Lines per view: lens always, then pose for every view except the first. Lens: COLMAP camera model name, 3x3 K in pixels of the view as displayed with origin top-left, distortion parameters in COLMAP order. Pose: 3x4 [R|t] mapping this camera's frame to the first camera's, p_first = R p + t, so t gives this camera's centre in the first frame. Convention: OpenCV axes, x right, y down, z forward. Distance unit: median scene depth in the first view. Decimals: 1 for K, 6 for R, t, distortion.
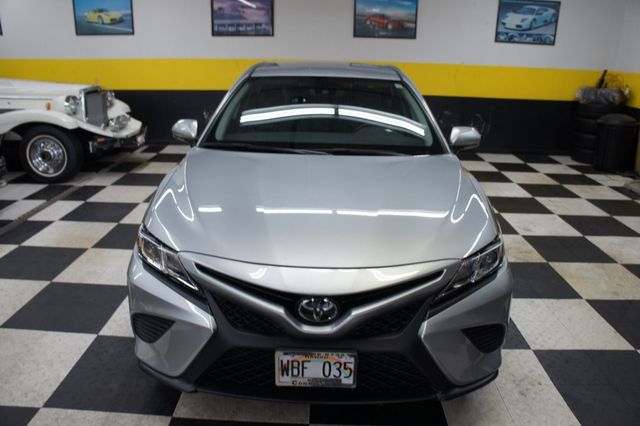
lens RADIAL K [[498.9, 0, 317.6], [0, 498.9, 211.3], [0, 0, 1]] dist [-0.153131, 0.089169]
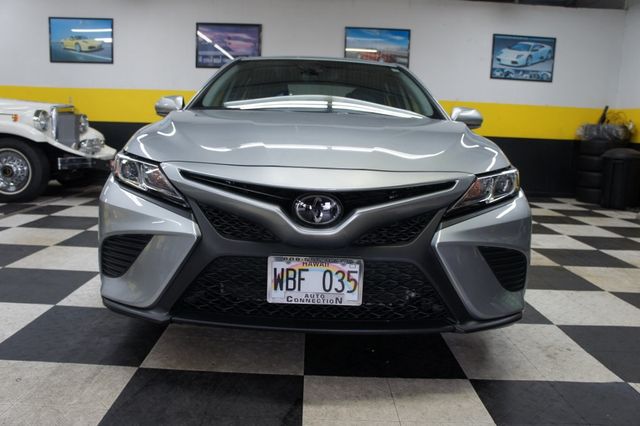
lens RADIAL K [[539.4, 0, 320.0], [0, 539.4, 213.0], [0, 0, 1]] dist [-0.149497, 0.147595]
pose [[0.999303, 0.012303, 0.035242, -0.007764], [-0.006352, 0.986398, -0.164249, 0.096132], [-0.036783, 0.163910, 0.985789, 0.014844]]
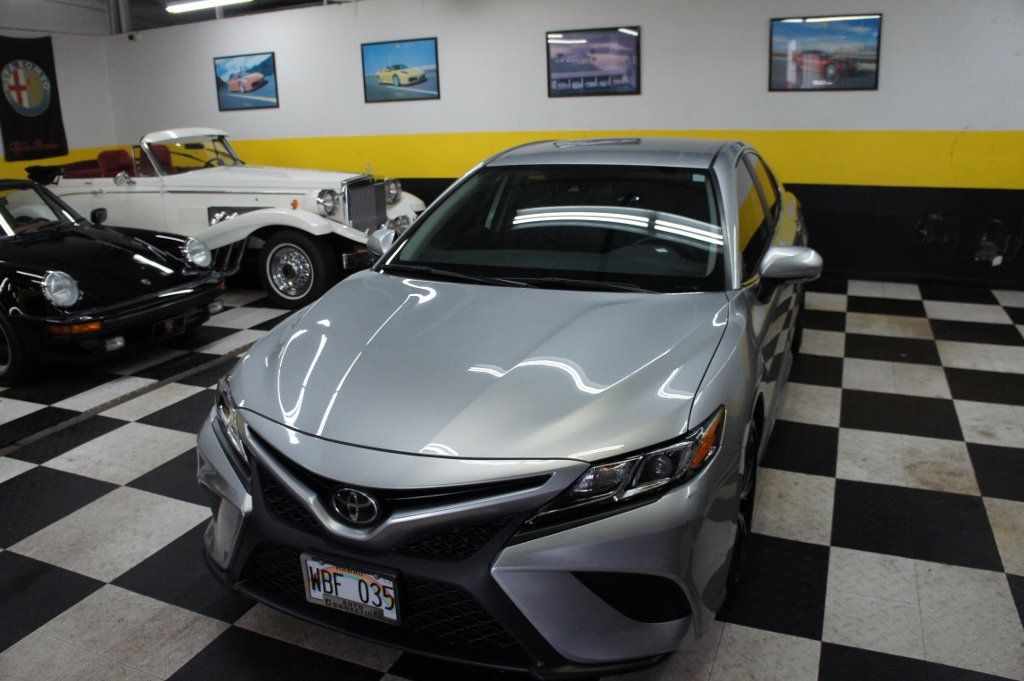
lens RADIAL K [[804.5, 0, 507.7], [0, 804.5, 337.8], [0, 0, 1]] dist [-0.183403, 0.135783]
pose [[0.924480, 0.057498, -0.376870, 0.165150], [-0.070857, 0.997251, -0.021668, -0.008889], [0.374588, 0.046736, 0.926013, 0.003102]]
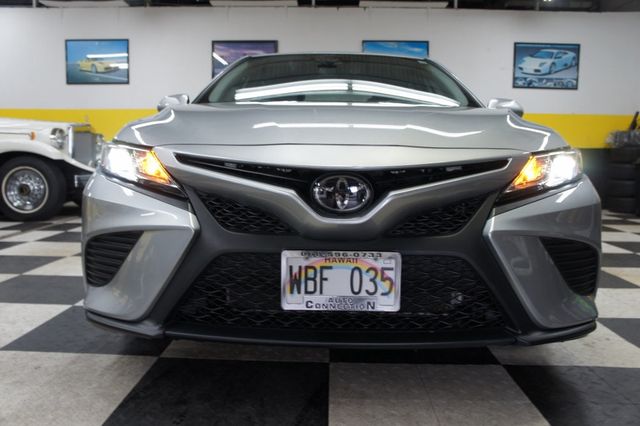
lens RADIAL K [[522.1, 0, 320.0], [0, 522.1, 213.0], [0, 0, 1]] dist [-0.063510, 0.008738]
pose [[0.999963, -0.008248, -0.002361, -0.007897], [0.007563, 0.977374, -0.211385, 0.102418], [0.004051, 0.211360, 0.977400, 0.071610]]
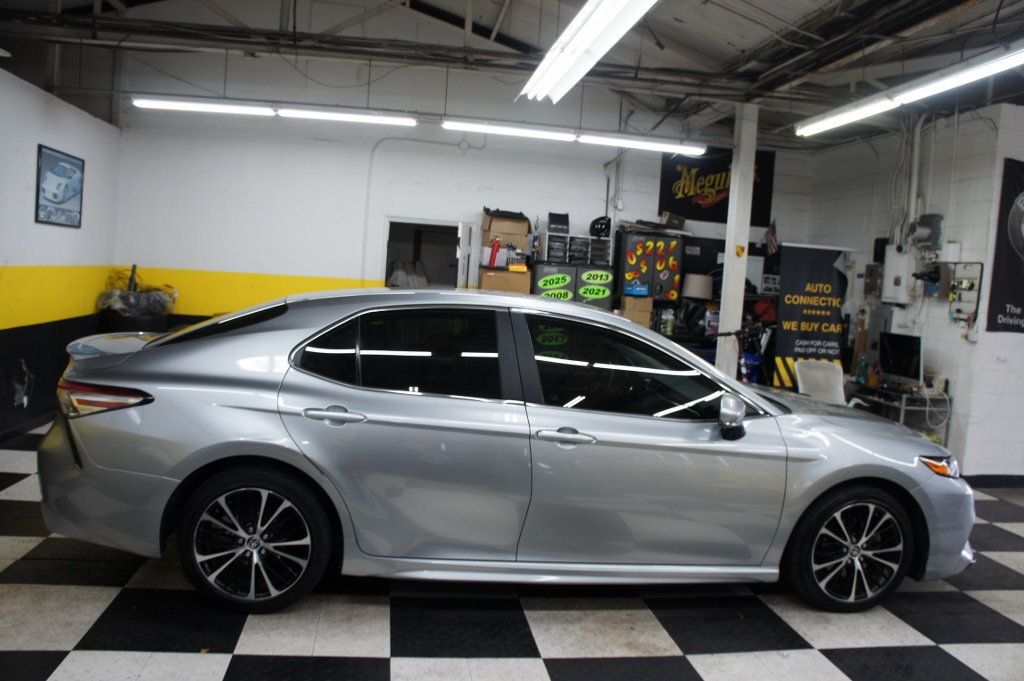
lens RADIAL K [[804.5, 0, 507.7], [0, 804.5, 337.8], [0, 0, 1]] dist [-0.183403, 0.135783]
pose [[-0.157515, -0.109553, 0.981421, -0.601463], [0.247976, 0.957596, 0.146692, -0.235073], [-0.955875, 0.266475, -0.123669, 0.672341]]
